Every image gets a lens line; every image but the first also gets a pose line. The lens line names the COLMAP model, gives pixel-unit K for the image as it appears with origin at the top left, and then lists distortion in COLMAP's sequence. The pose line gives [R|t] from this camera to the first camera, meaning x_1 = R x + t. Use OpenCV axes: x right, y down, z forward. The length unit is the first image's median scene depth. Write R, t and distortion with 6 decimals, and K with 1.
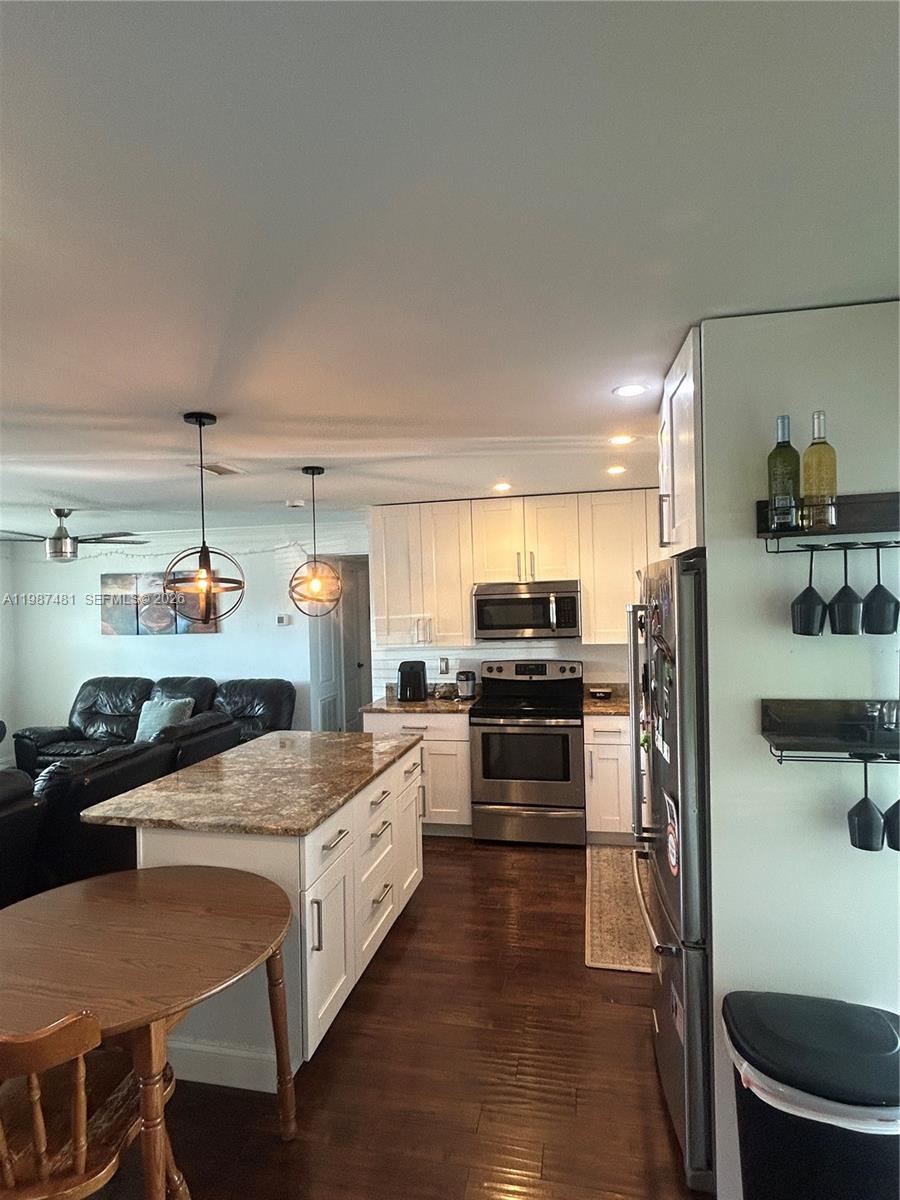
lens RADIAL K [[682.6, 0, 450.0], [0, 682.6, 600.0], [0, 0, 1]] dist [0.000159, 0.000057]
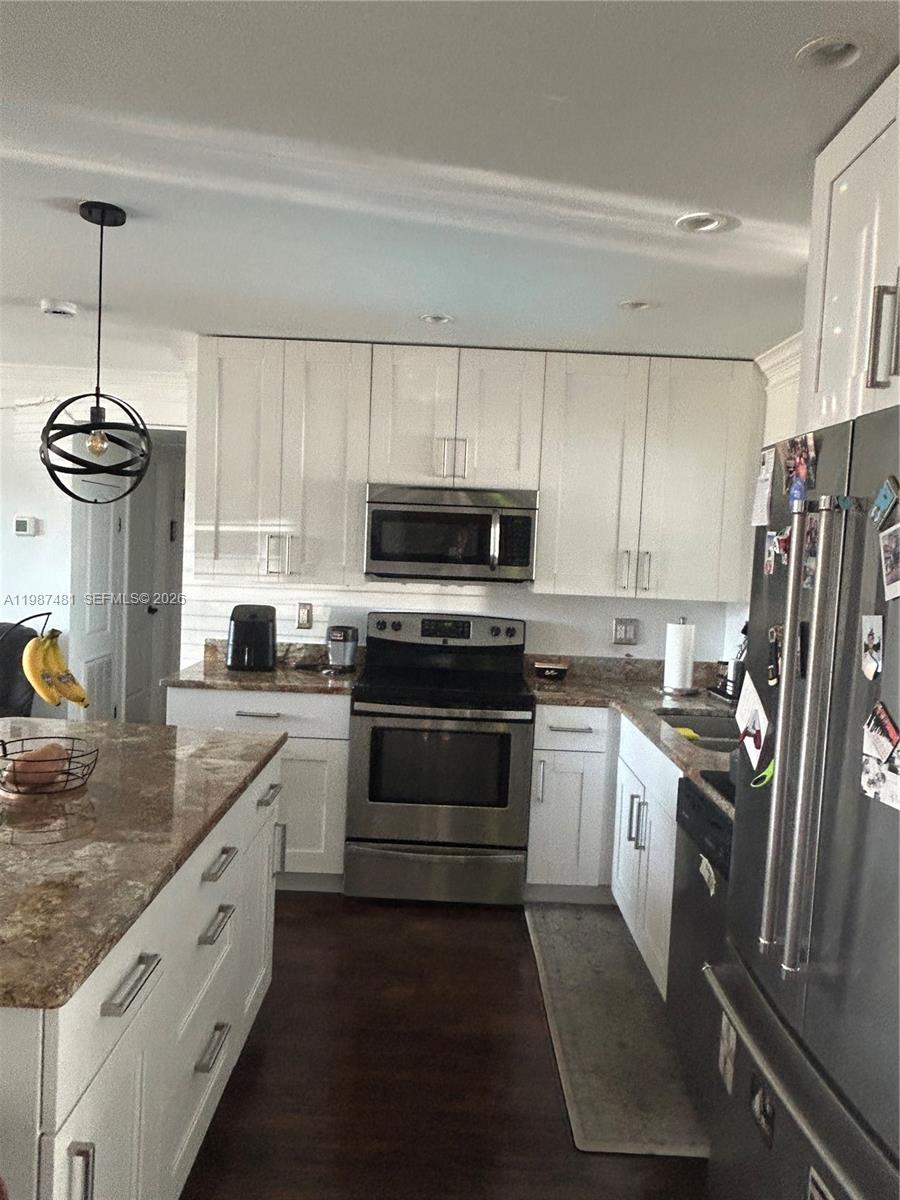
lens RADIAL K [[837.9, 0, 450.0], [0, 837.9, 600.0], [0, 0, 1]] dist [-0.000085, -0.001440]
pose [[0.971718, 0.058462, 0.228791, -0.059661], [-0.072887, 0.995816, 0.055110, 0.032811], [-0.224612, -0.070228, 0.971914, 0.249275]]
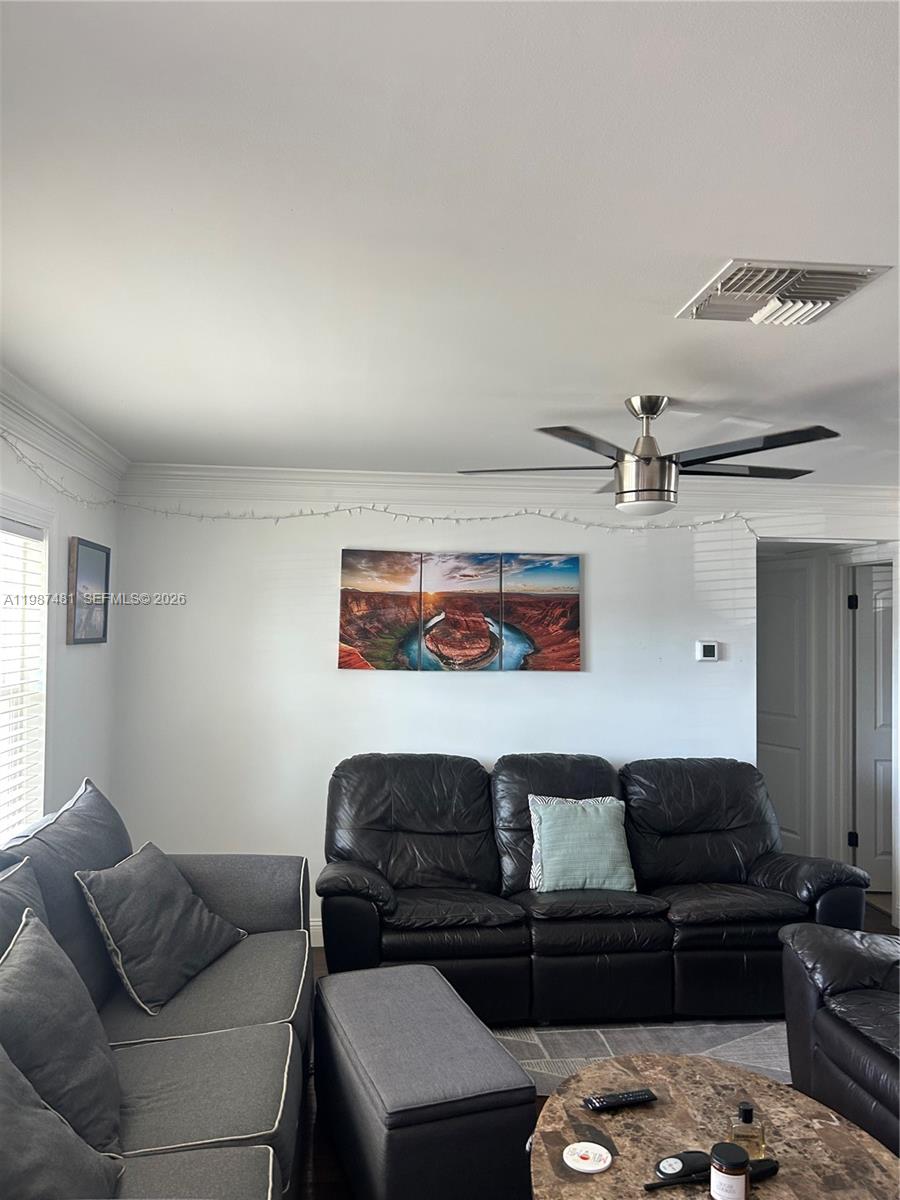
lens RADIAL K [[890.8, 0, 450.0], [0, 890.8, 600.0], [0, 0, 1]] dist [0.034054, -0.000483]
pose [[0.946972, 0.047458, 0.317792, -0.850907], [-0.036852, 0.998547, -0.039305, 0.030503], [-0.319196, 0.025510, 0.947345, 0.459505]]
